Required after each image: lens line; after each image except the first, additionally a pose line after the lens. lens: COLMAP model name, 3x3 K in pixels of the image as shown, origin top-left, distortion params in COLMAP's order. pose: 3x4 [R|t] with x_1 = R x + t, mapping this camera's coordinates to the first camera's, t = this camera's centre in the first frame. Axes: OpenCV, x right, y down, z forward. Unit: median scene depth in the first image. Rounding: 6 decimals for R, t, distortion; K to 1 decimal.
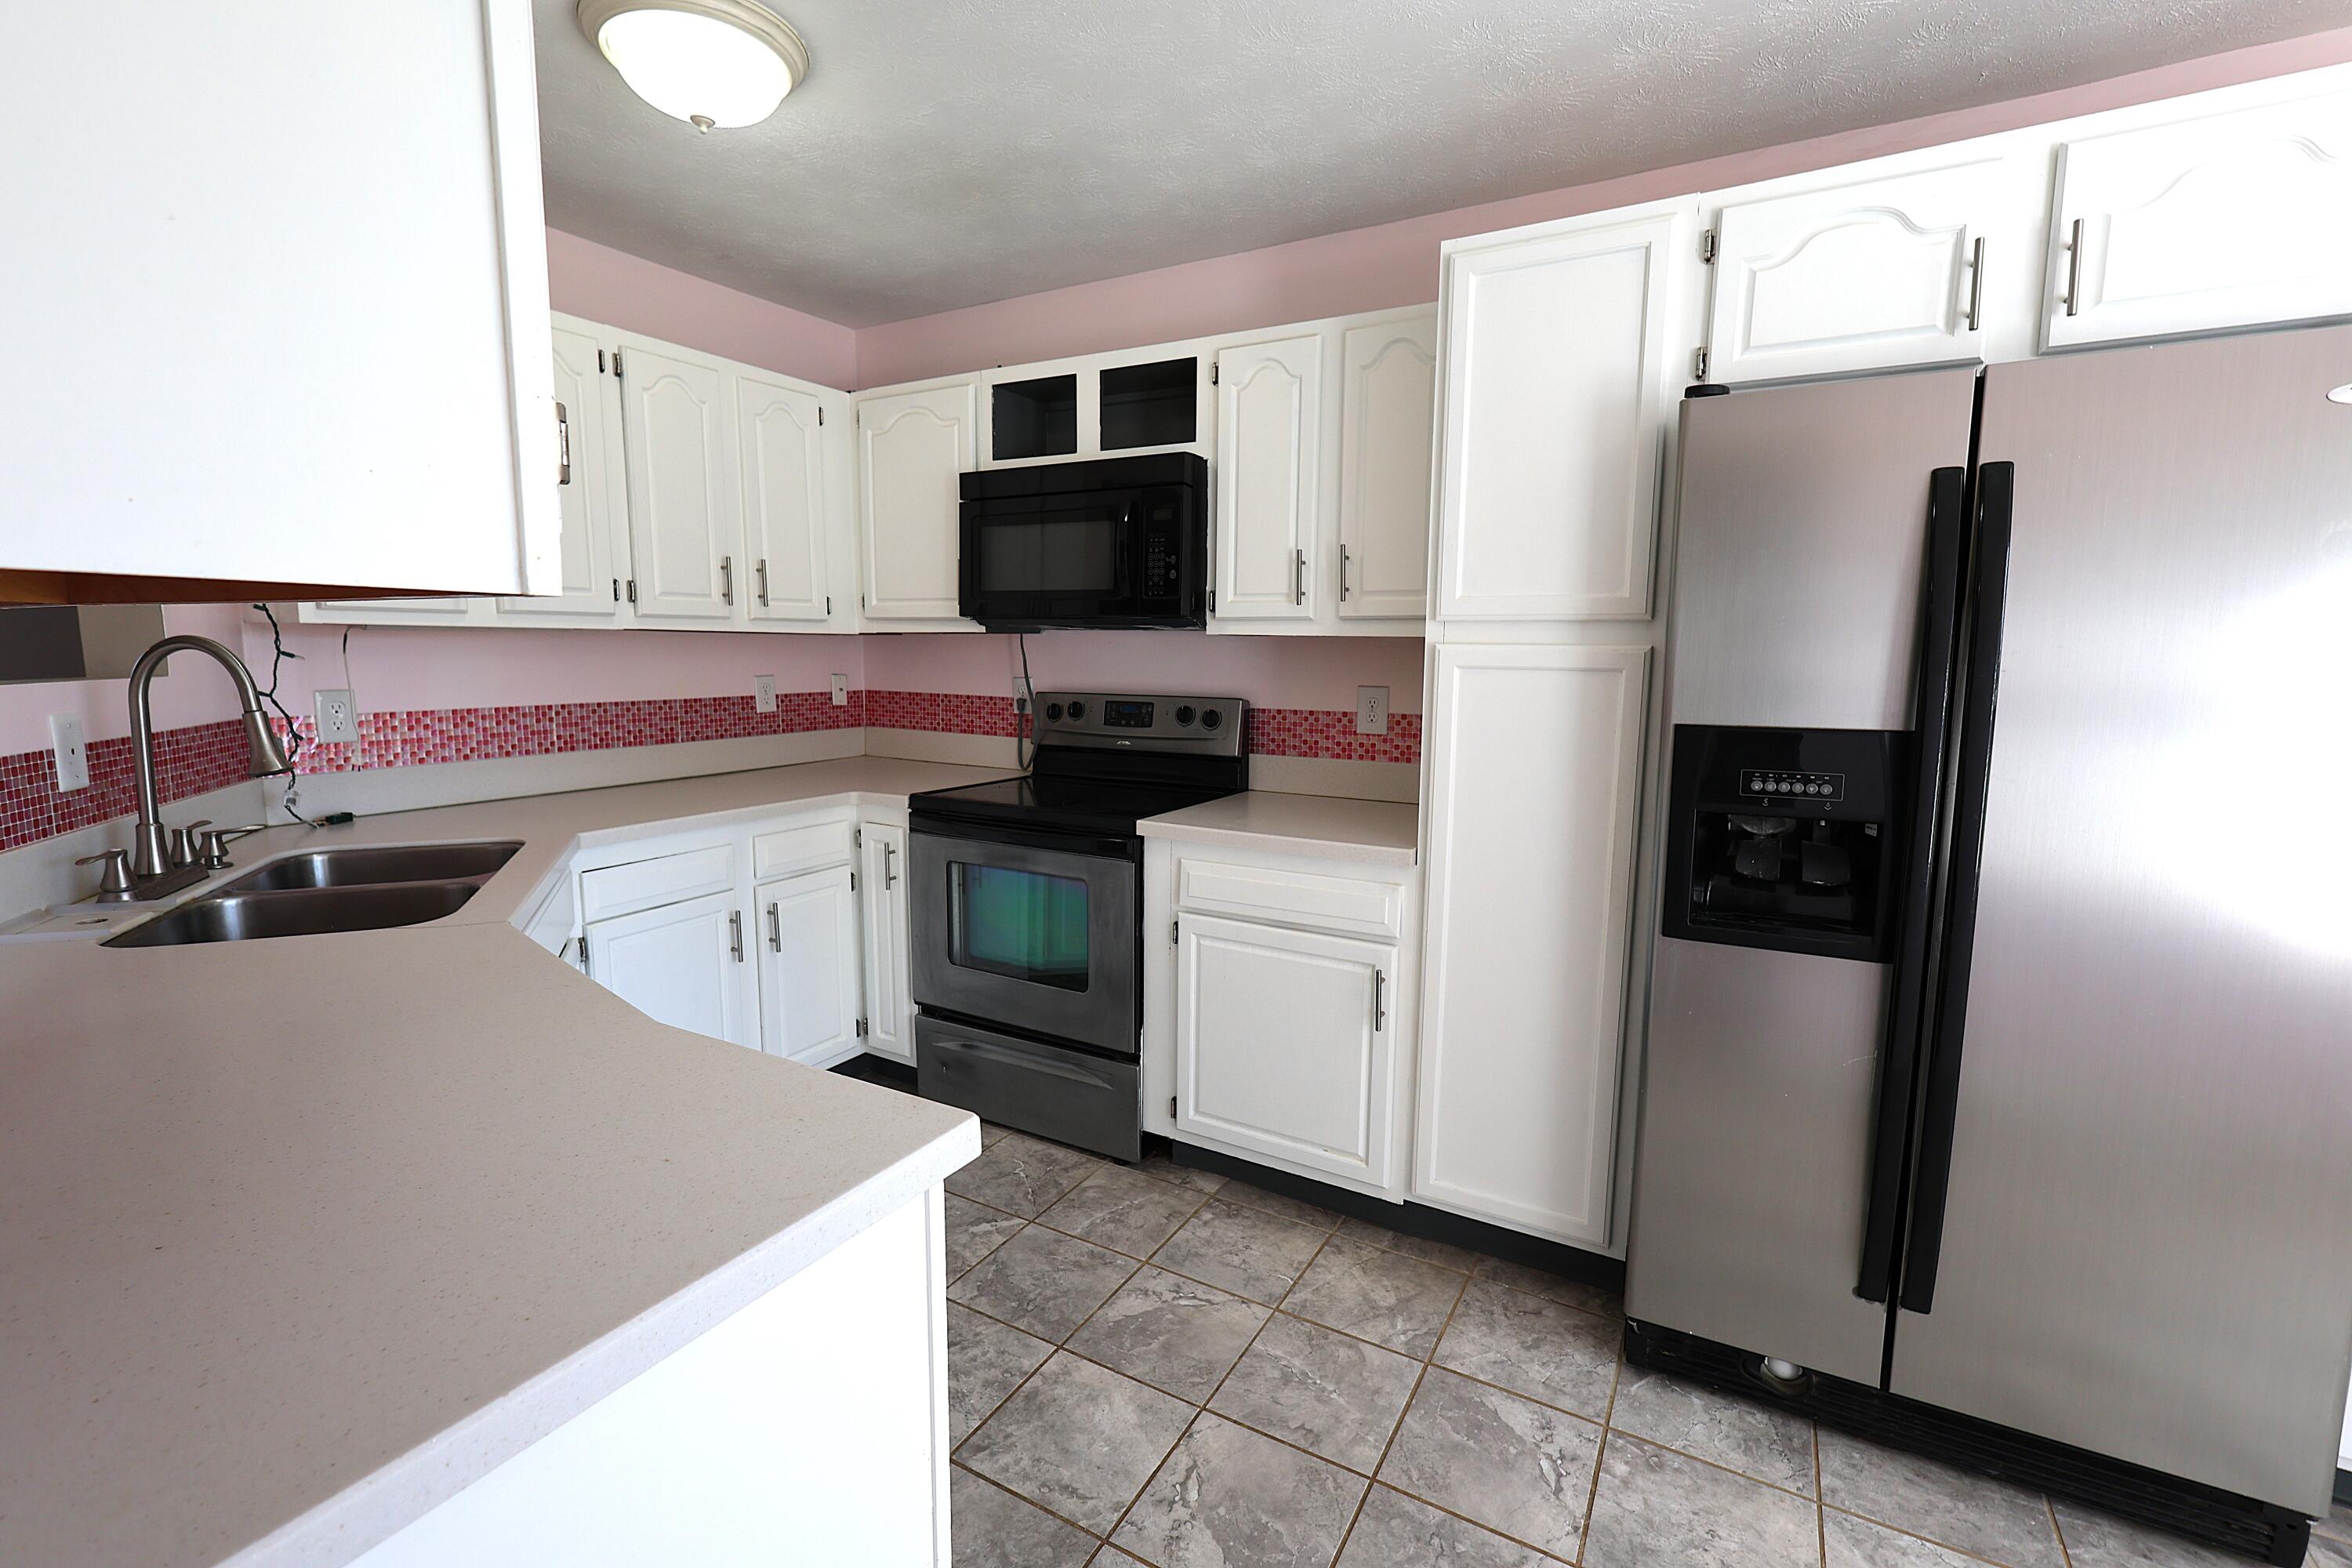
lens RADIAL K [[1010.8, 0, 1175.7], [0, 1010.8, 778.0], [0, 0, 1]] dist [0.001529, -0.000103]
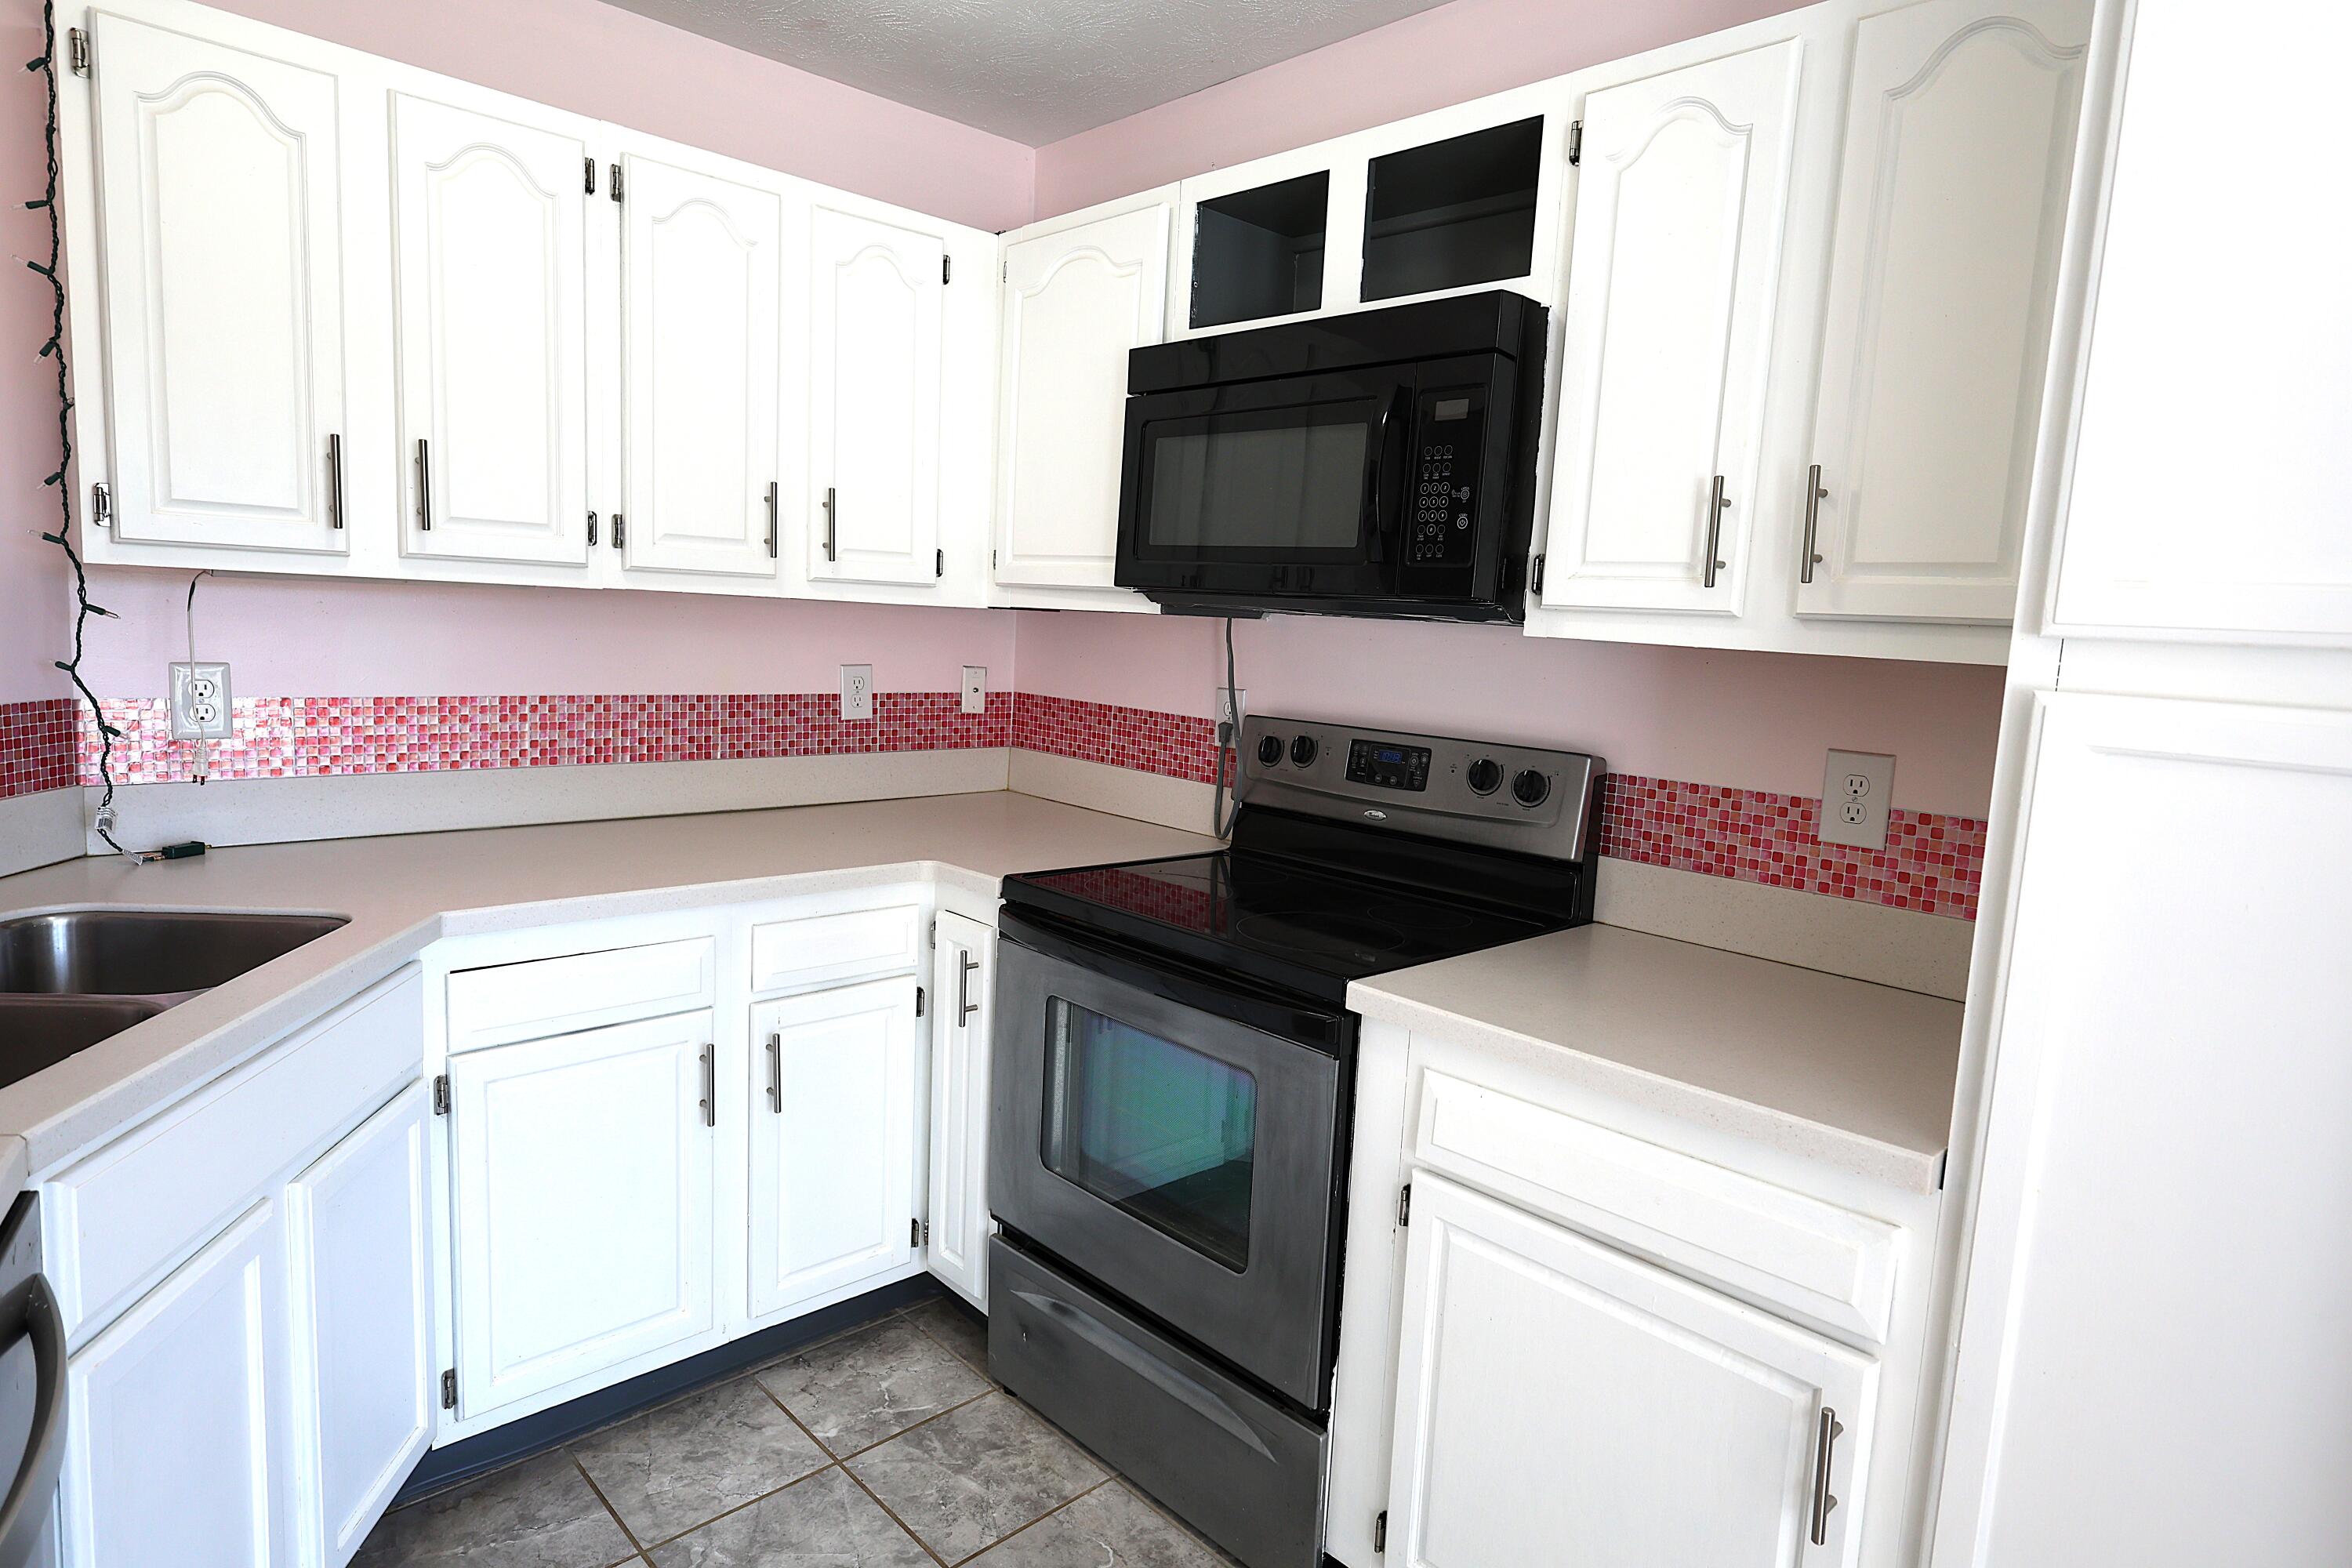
lens RADIAL K [[1299.8, 0, 1178.9], [0, 1299.8, 776.1], [0, 0, 1]] dist [0.001850, -0.000956]
pose [[0.957966, 0.074169, -0.277128, 0.052805], [-0.078285, 0.996924, -0.003803, -0.052275], [0.275993, 0.025338, 0.960826, 0.297548]]
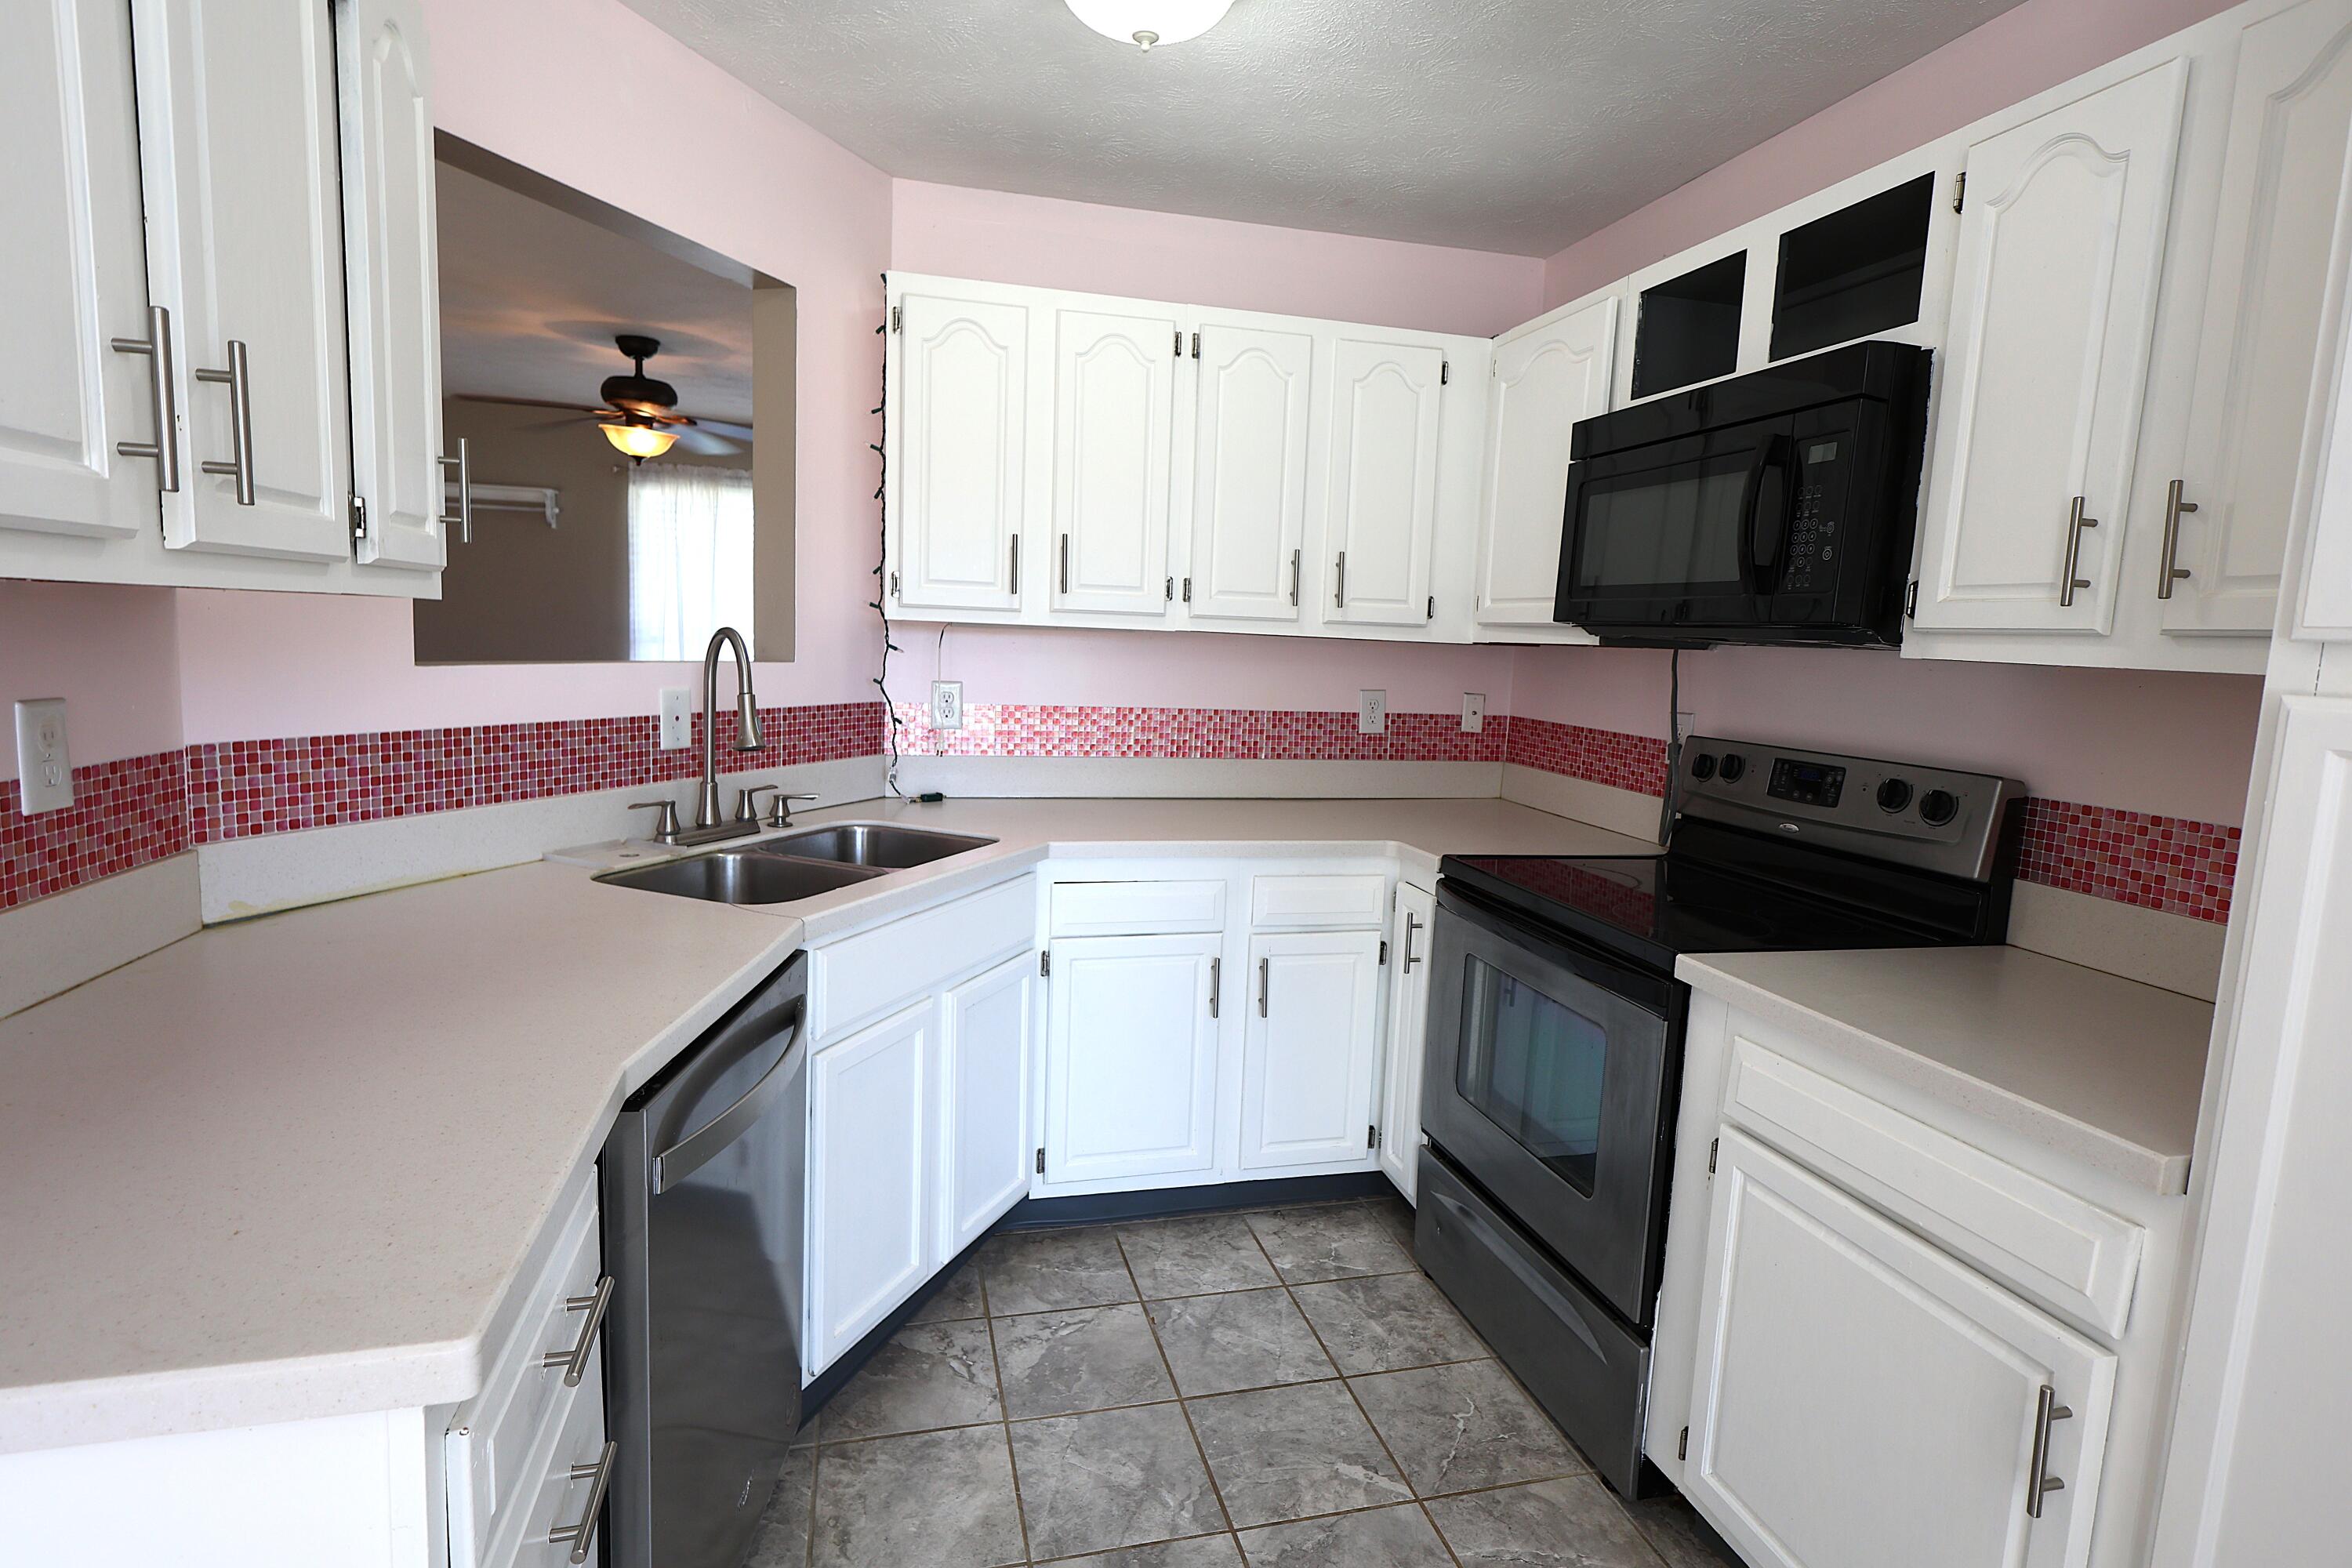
lens RADIAL K [[1155.9, 0, 1176.6], [0, 1155.9, 778.1], [0, 0, 1]] dist [0.001914, -0.000718]
pose [[0.696248, 0.107683, -0.709679, 0.220330], [-0.126453, 0.991621, 0.026404, -0.041868], [0.706576, 0.071357, 0.704031, 0.264735]]
